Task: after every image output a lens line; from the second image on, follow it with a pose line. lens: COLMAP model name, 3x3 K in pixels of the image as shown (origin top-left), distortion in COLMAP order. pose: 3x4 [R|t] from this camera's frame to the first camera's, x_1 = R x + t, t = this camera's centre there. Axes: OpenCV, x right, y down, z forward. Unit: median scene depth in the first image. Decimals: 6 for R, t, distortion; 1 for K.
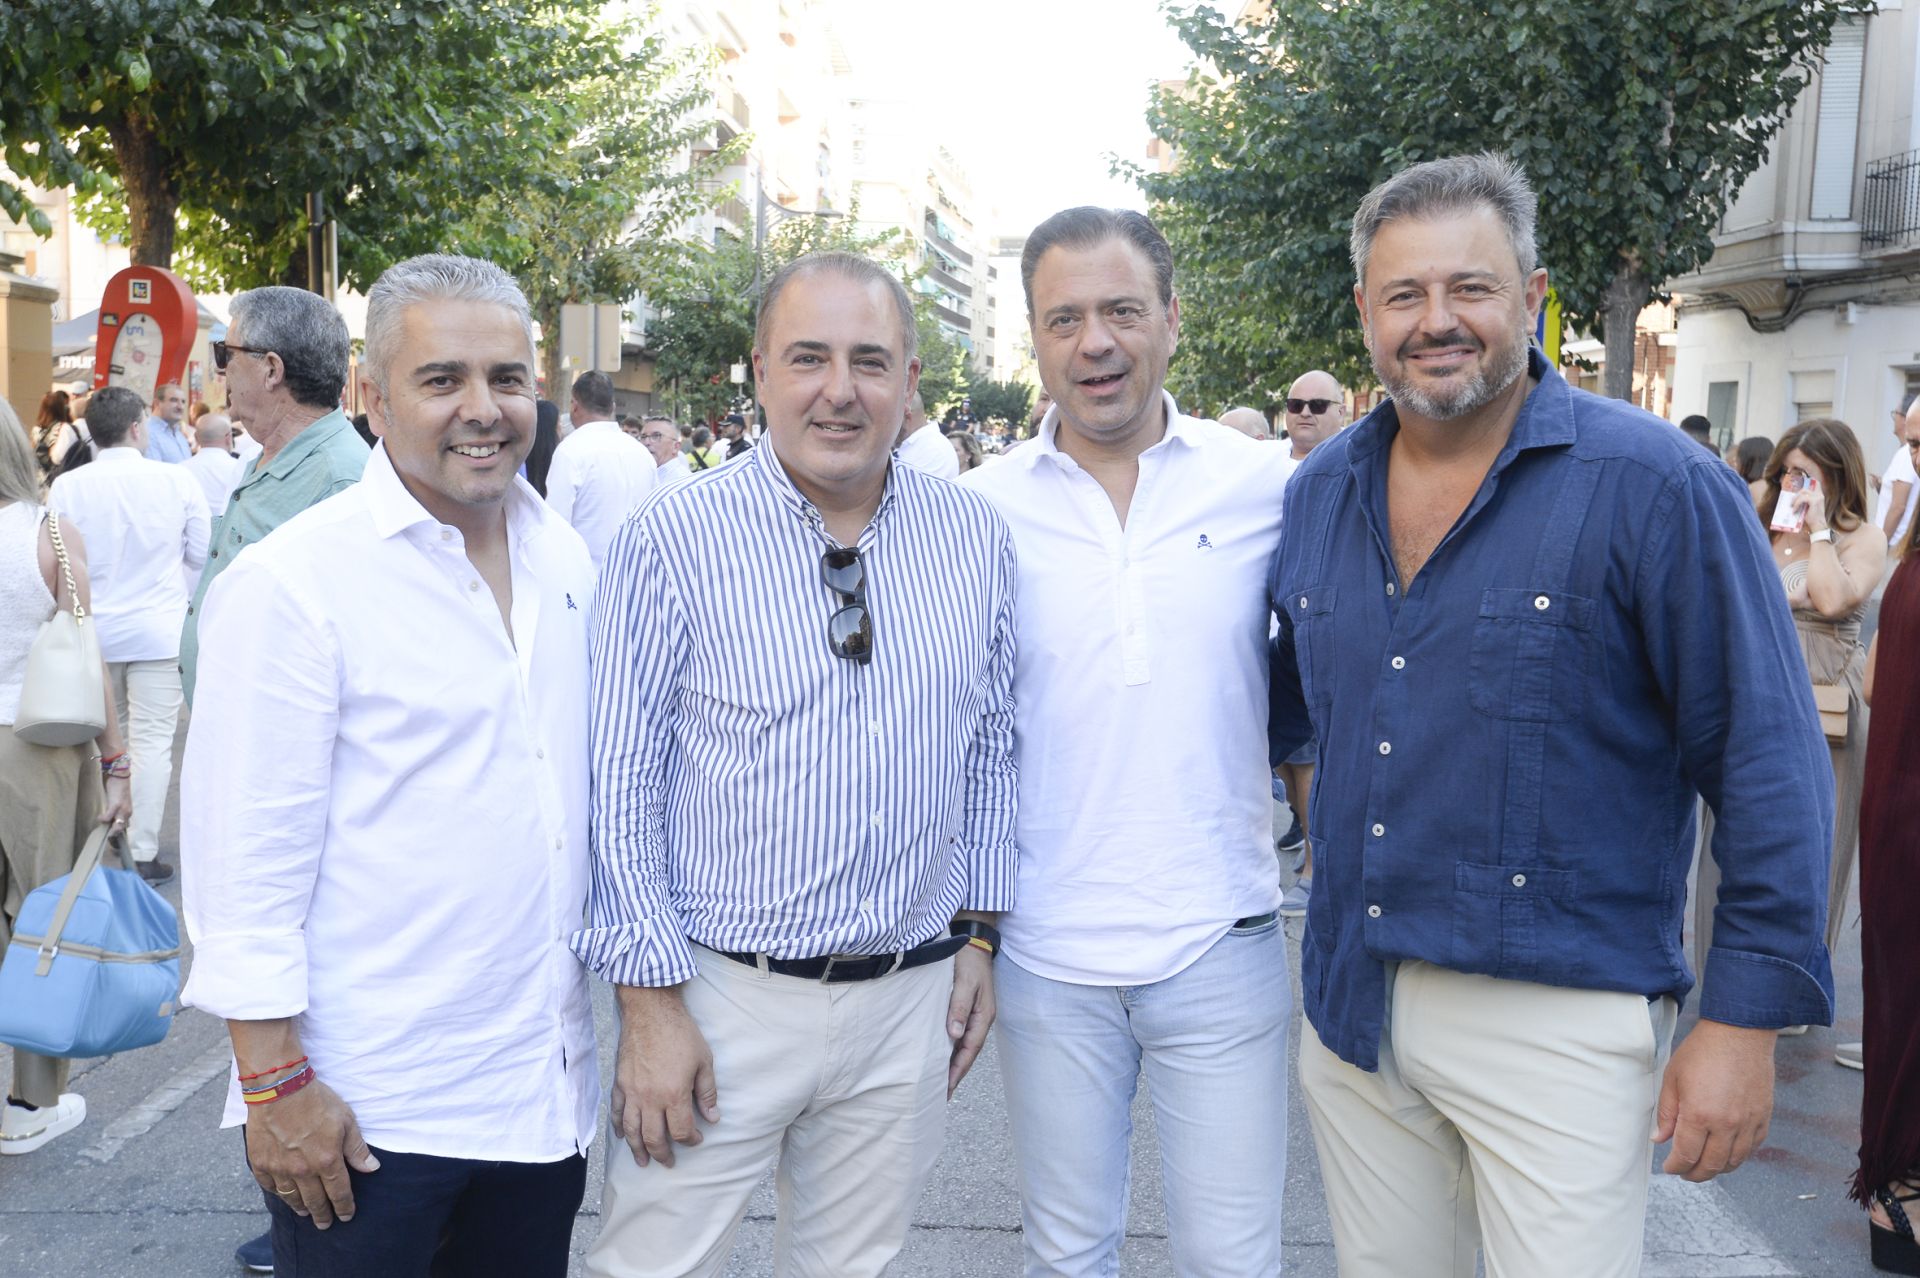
lens RADIAL K [[1872.8, 0, 960.0], [0, 1872.8, 639.0], [0, 0, 1]] dist [0.018764, -0.042664]
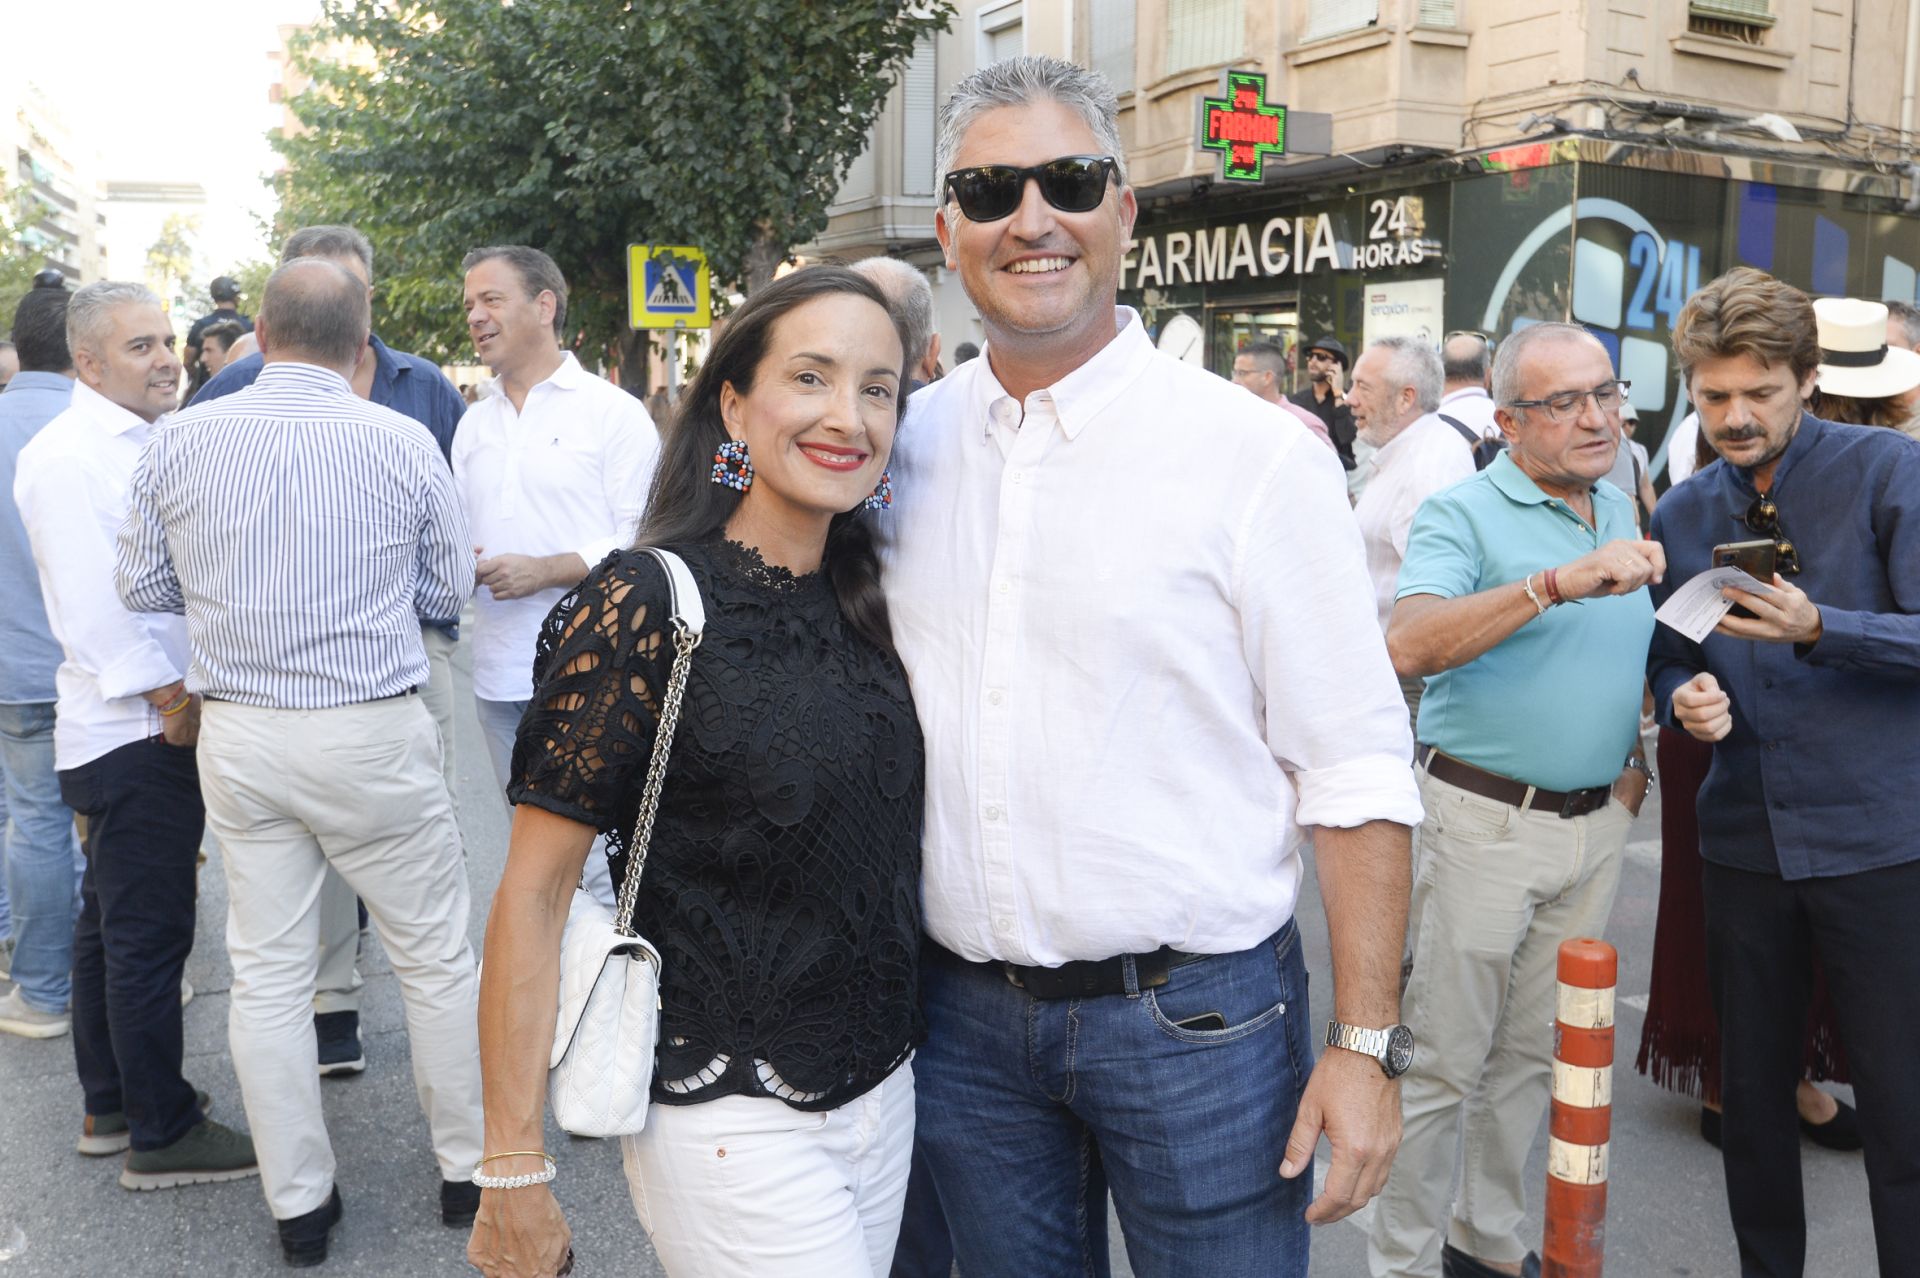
lens RADIAL K [[1872.8, 0, 960.0], [0, 1872.8, 639.0], [0, 0, 1]] dist [0.018764, -0.042664]
pose [[0.901246, -0.077358, 0.426347, -0.049681], [0.066653, 0.996974, 0.039998, 0.012999], [-0.428151, -0.007630, 0.903675, -0.105418]]
